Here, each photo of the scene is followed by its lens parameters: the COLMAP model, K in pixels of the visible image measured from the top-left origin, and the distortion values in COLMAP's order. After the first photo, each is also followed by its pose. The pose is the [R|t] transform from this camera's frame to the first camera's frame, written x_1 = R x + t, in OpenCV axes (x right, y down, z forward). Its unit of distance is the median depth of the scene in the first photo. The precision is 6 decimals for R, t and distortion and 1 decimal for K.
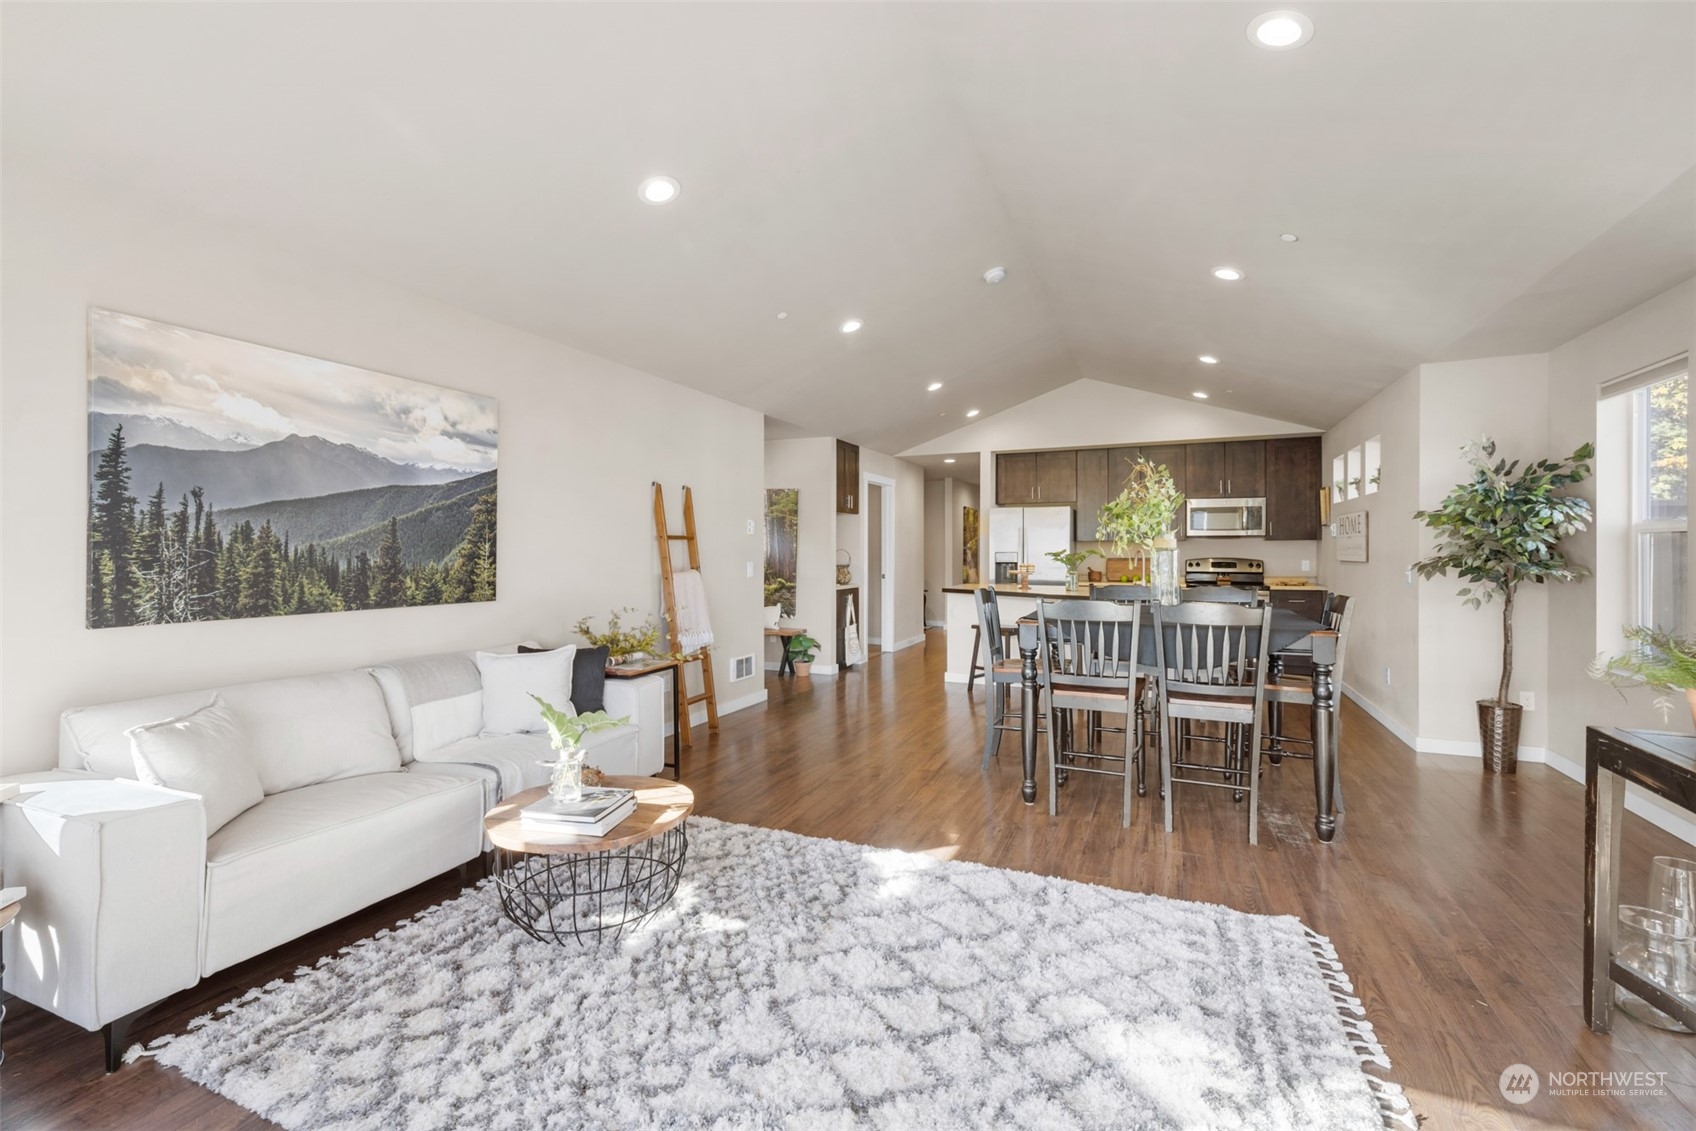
lens RADIAL K [[724.3, 0, 836.0], [0, 724.3, 549.4], [0, 0, 1]] dist [-0.000123, 0.000282]
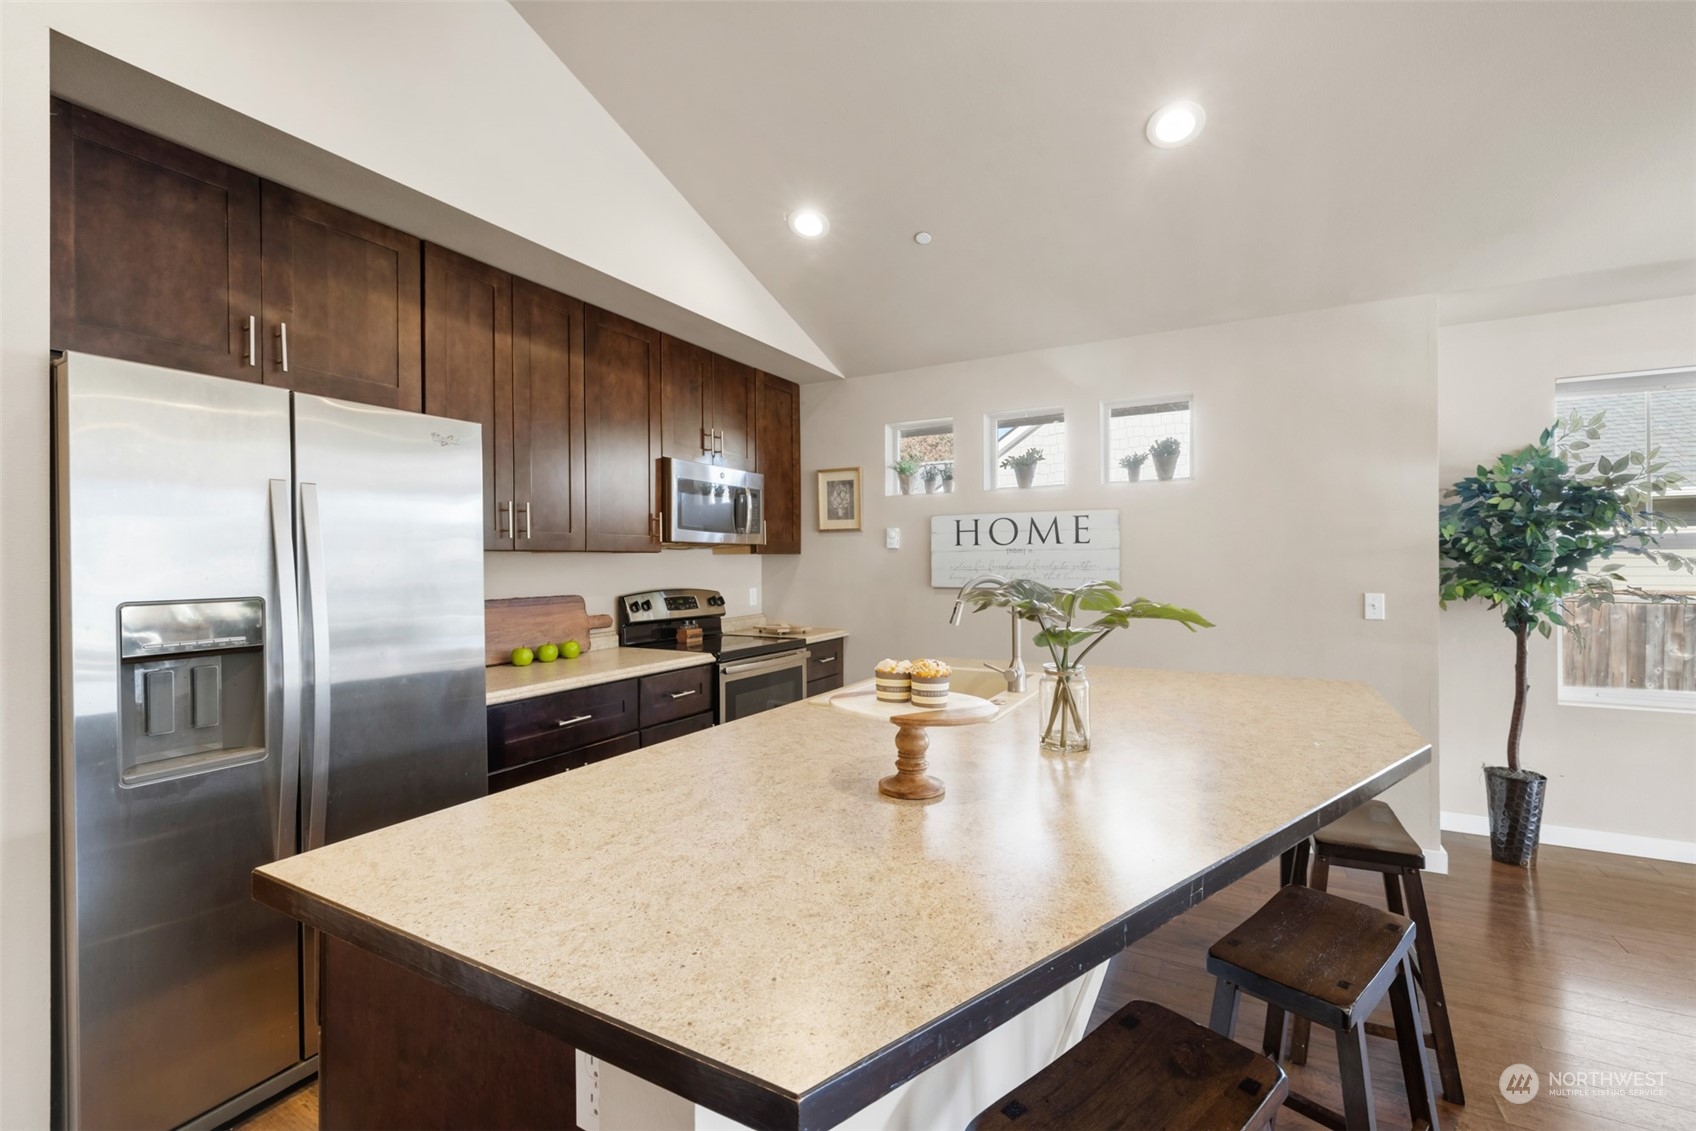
lens RADIAL K [[724.3, 0, 847.4], [0, 724.3, 559.2], [0, 0, 1]] dist [-0.000123, 0.000282]
pose [[0.075675, 0.002427, 0.997130, 0.139563], [0.005956, 0.999978, -0.002886, -0.015185], [-0.997115, 0.006157, 0.075659, 2.105480]]
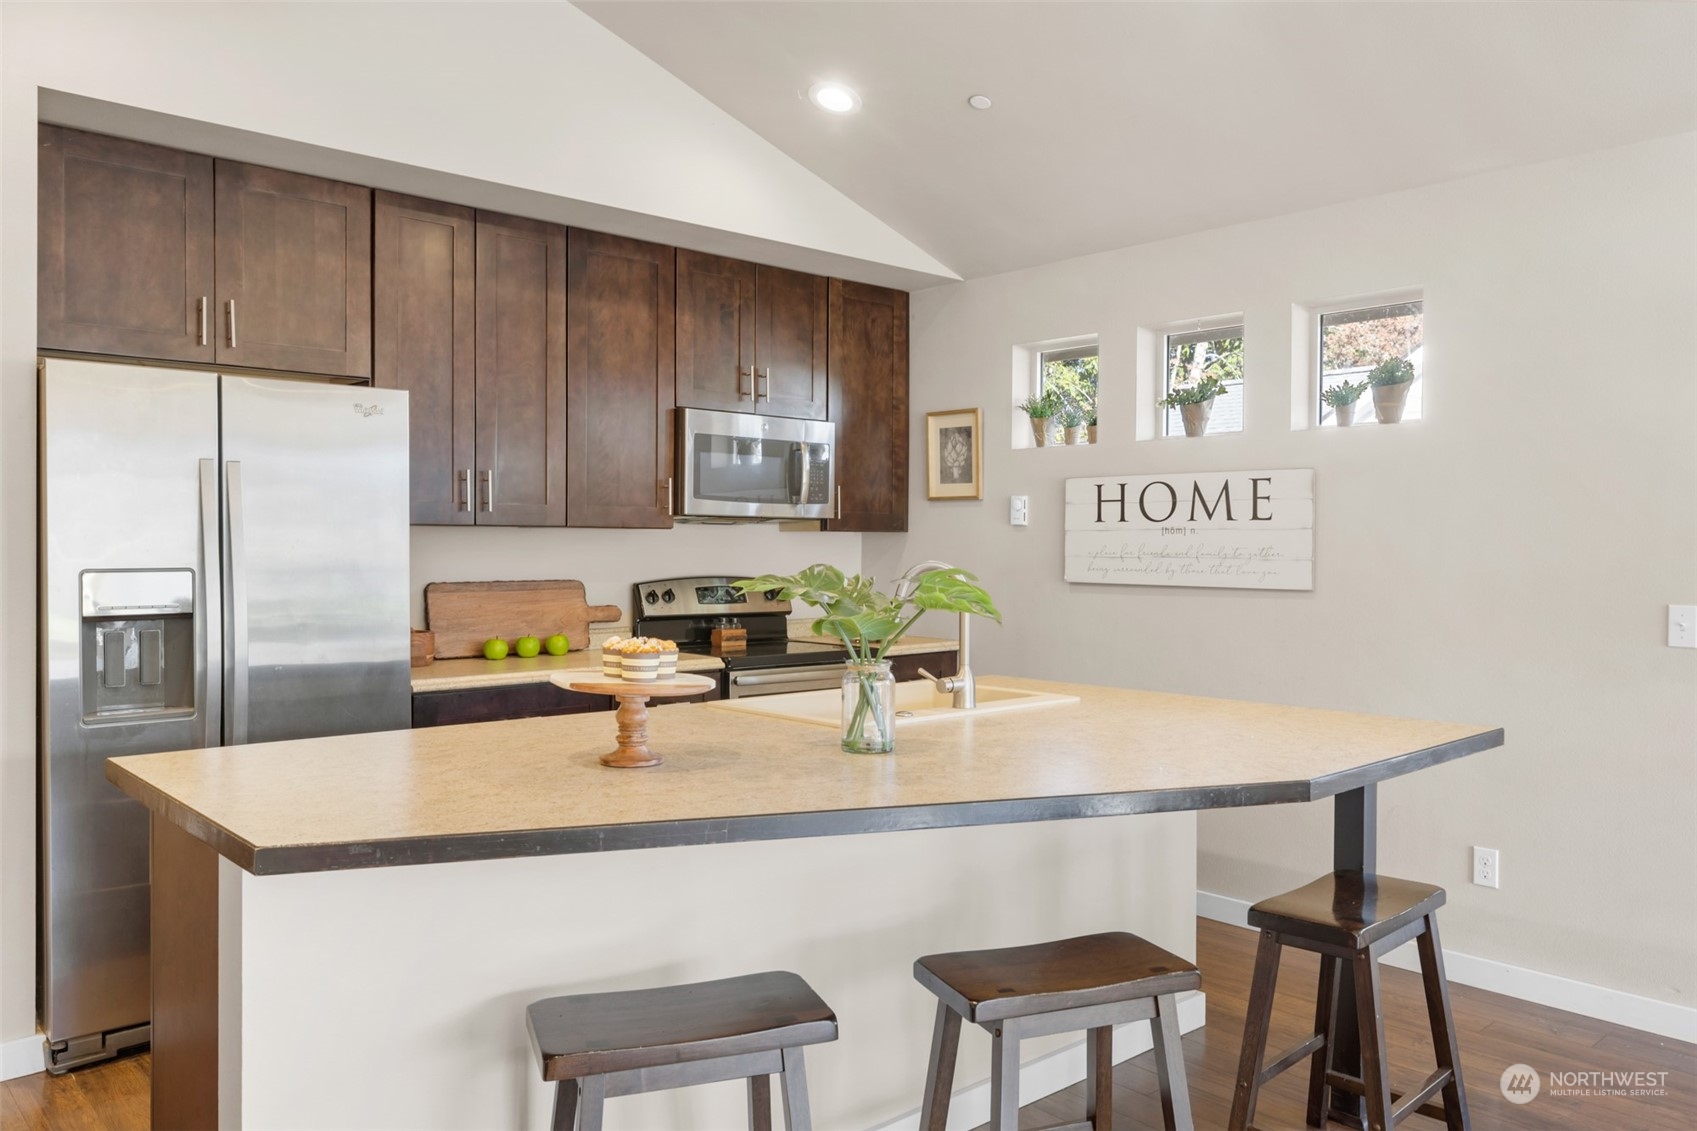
lens RADIAL K [[1239.5, 0, 838.6], [0, 1239.5, 556.9], [0, 0, 1]] dist [-0.002744, 0.002291]
pose [[0.397257, -0.009371, 0.917659, -0.063112], [-0.006456, 0.999895, 0.013006, -0.016832], [-0.917684, -0.011091, 0.397155, 1.710185]]
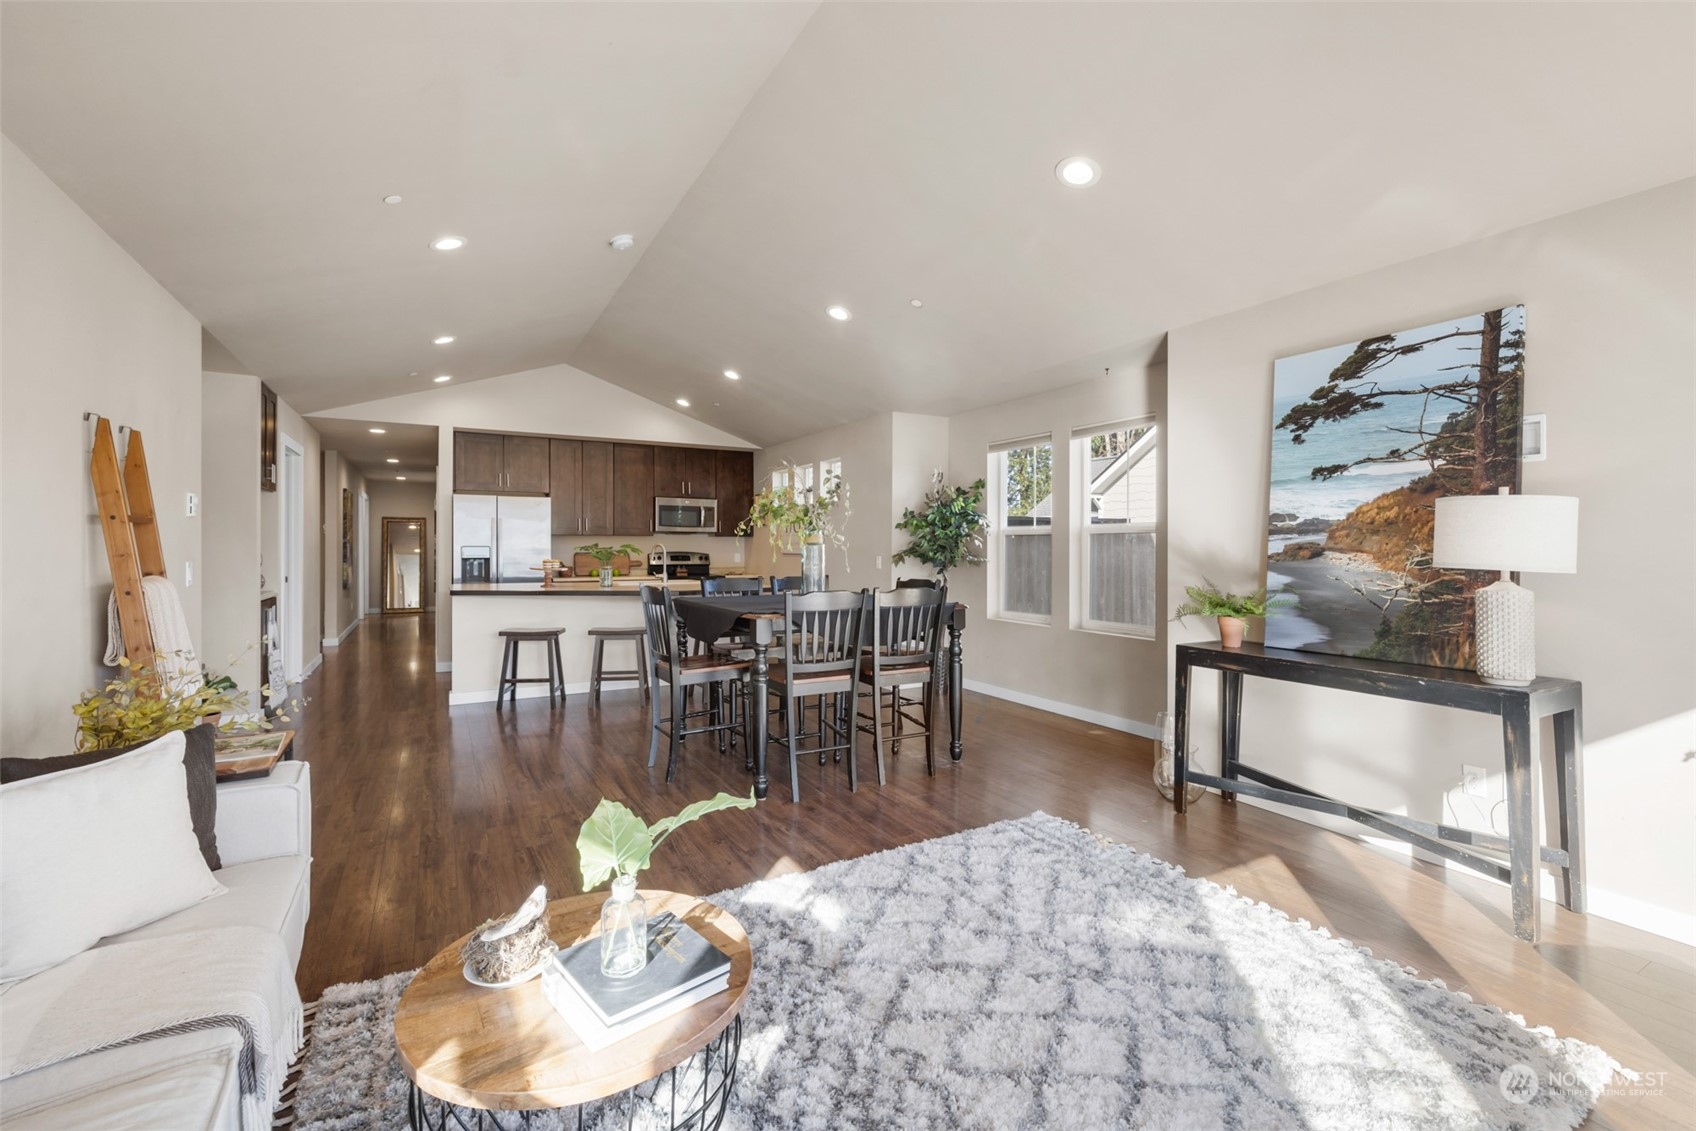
lens RADIAL K [[724.3, 0, 837.8], [0, 724.3, 544.8], [0, 0, 1]] dist [-0.000123, 0.000282]
pose [[0.595648, 0.002766, 0.803241, -0.522655], [-0.003850, 0.999992, -0.000588, 0.001567], [-0.803237, -0.002743, 0.595654, 0.360451]]
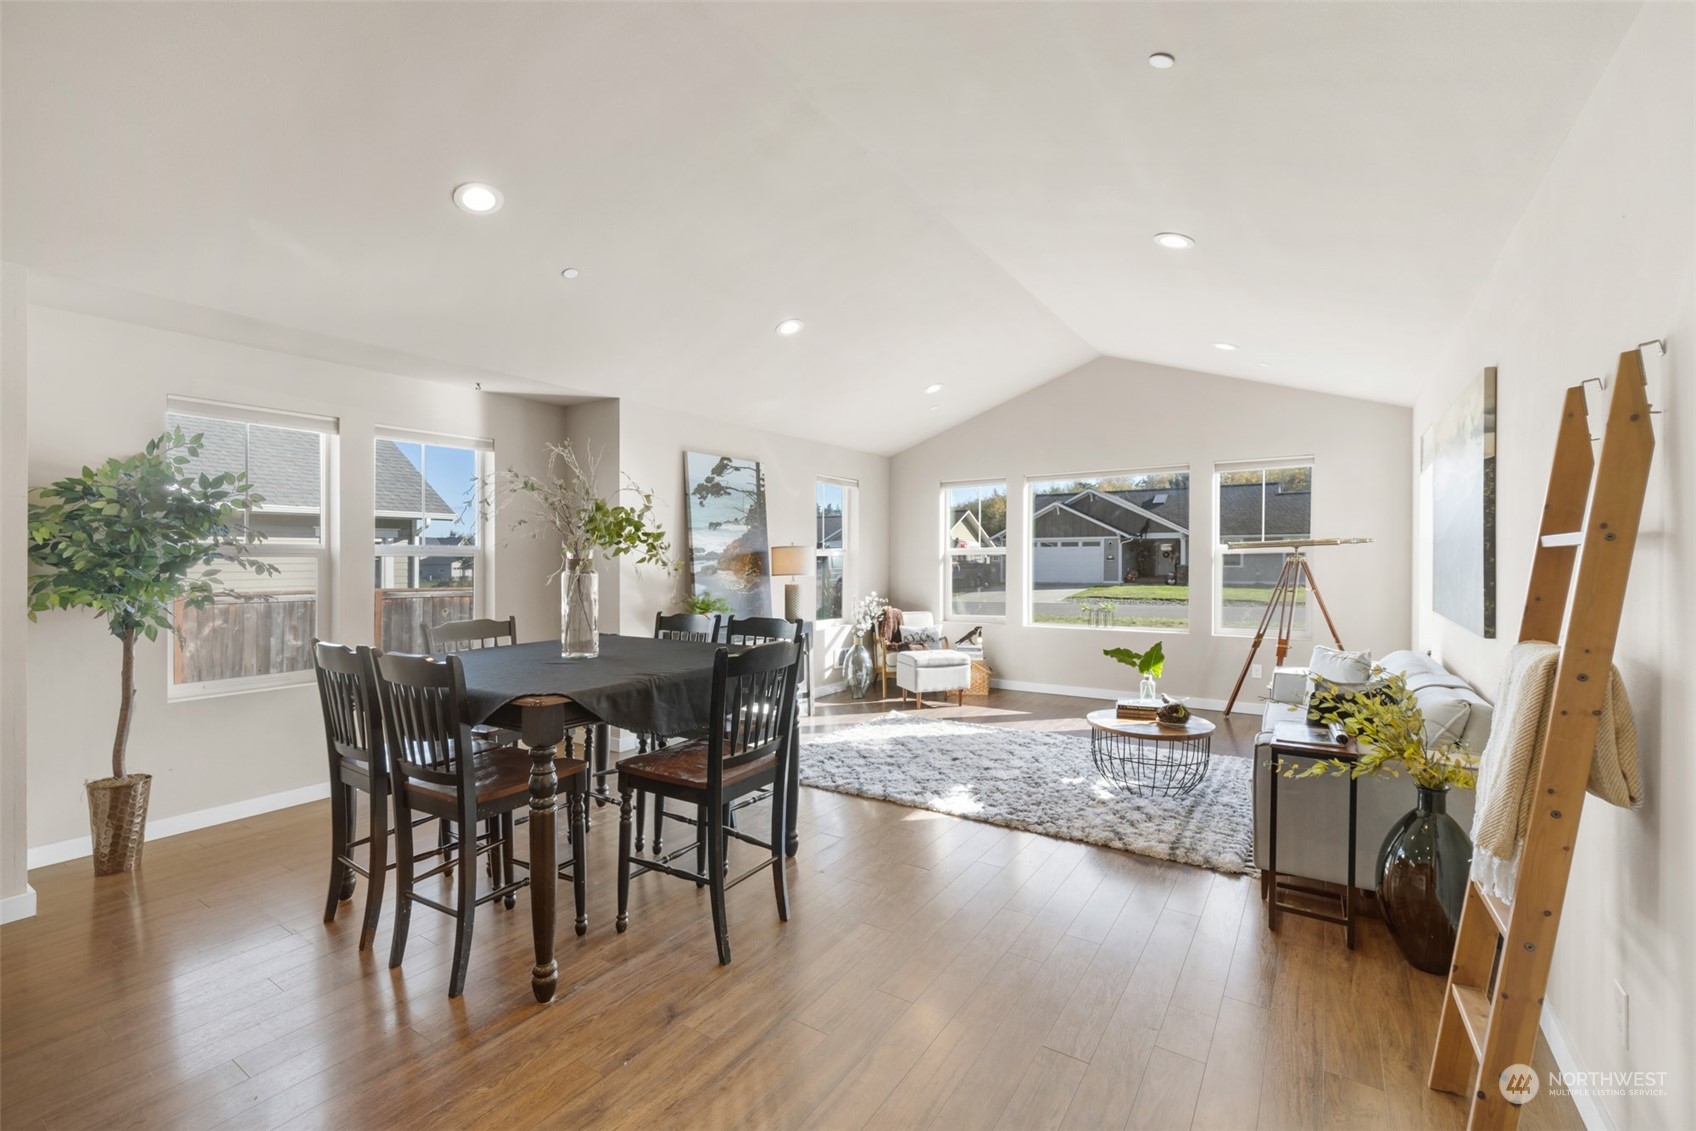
lens RADIAL K [[724.3, 0, 844.2], [0, 724.3, 562.2], [0, 0, 1]] dist [-0.000123, 0.000282]
pose [[-0.986603, 0.004752, 0.163073, 0.065316], [0.005241, 0.999983, 0.002573, -0.014317], [-0.163058, 0.003393, -0.986611, 2.083991]]
